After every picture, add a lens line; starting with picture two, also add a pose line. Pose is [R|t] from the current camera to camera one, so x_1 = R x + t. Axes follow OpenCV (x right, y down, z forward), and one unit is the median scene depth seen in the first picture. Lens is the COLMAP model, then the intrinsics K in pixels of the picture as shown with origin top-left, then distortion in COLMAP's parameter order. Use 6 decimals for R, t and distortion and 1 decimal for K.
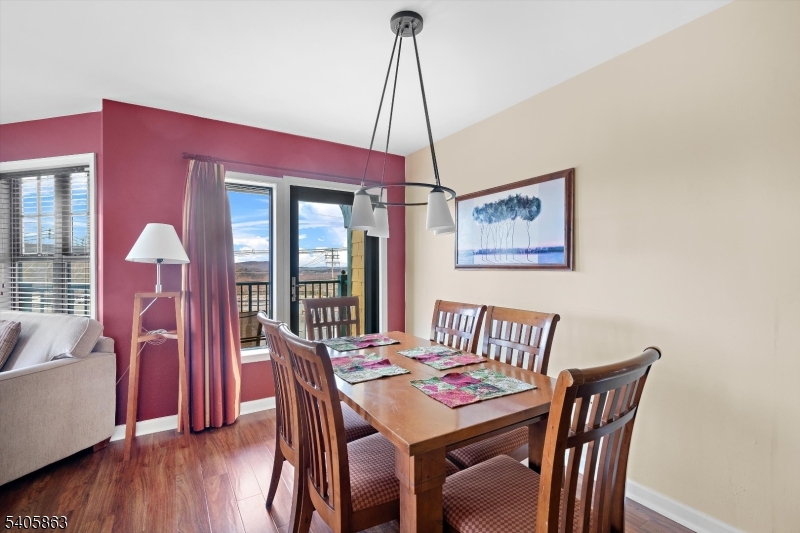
lens RADIAL K [[371.6, 0, 403.7], [0, 371.6, 269.5], [0, 0, 1]] dist [0.017939, 0.000811]
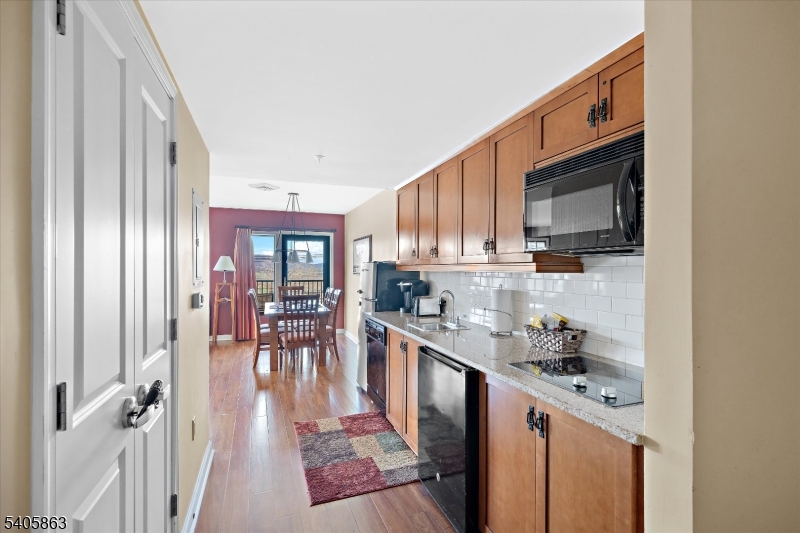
lens RADIAL K [[371.6, 0, 395.0], [0, 371.6, 272.0], [0, 0, 1]] dist [0.017939, 0.000811]
pose [[0.984742, -0.001303, -0.174017, 0.883055], [-0.000280, 0.999959, -0.009072, 0.007546], [0.174022, 0.008982, 0.984701, -1.233800]]
